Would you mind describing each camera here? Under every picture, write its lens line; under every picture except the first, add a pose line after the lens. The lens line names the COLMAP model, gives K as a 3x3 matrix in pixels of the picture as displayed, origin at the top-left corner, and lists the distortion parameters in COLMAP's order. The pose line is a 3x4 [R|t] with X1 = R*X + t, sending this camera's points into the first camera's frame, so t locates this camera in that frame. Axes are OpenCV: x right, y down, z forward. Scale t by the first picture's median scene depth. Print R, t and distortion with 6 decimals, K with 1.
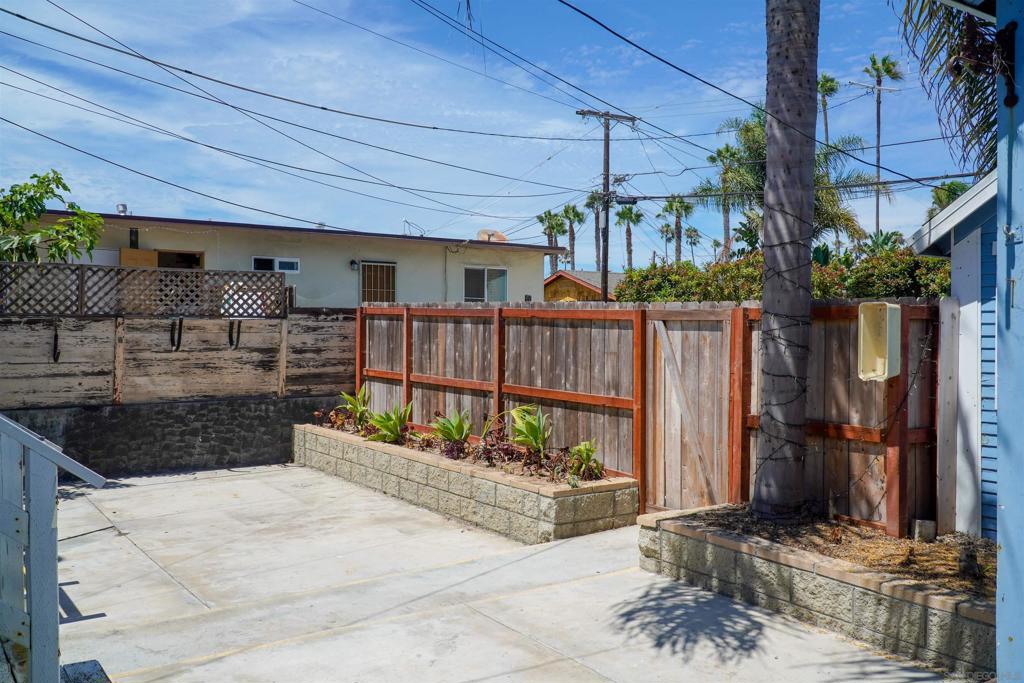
lens RADIAL K [[874.4, 0, 512.0], [0, 874.4, 341.5], [0, 0, 1]] dist [0.010290, 0.001363]
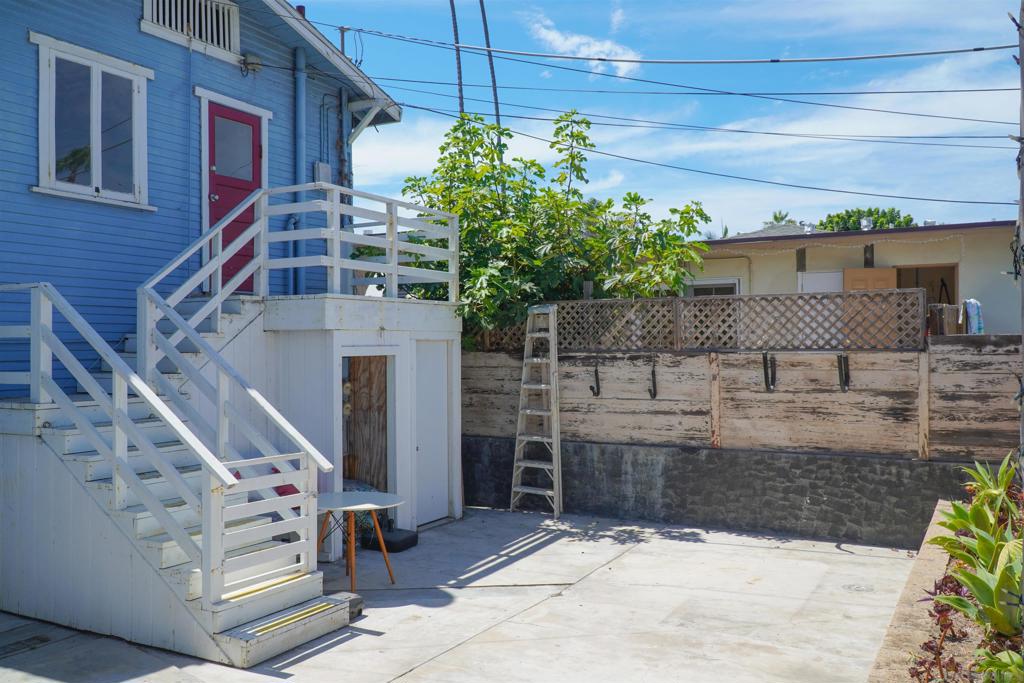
lens RADIAL K [[874.4, 0, 512.0], [0, 874.4, 341.5], [0, 0, 1]] dist [0.010290, 0.001363]
pose [[0.442012, -0.010322, -0.896950, 0.258817], [-0.006349, 0.999873, -0.014635, -0.023070], [0.896987, 0.012164, 0.441890, 0.394383]]
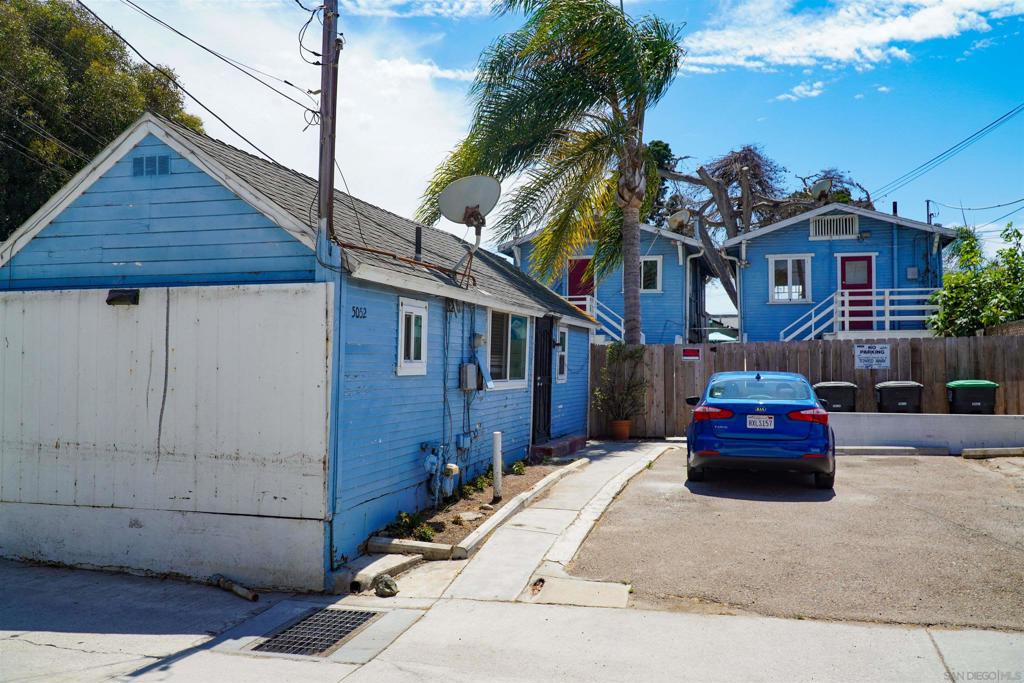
lens RADIAL K [[874.4, 0, 512.0], [0, 874.4, 341.5], [0, 0, 1]] dist [0.010290, 0.001363]
pose [[-0.765858, -0.024664, -0.642537, 0.700903], [-0.016638, 0.999690, -0.018542, -0.013600], [0.642794, -0.003510, -0.766031, 0.875777]]
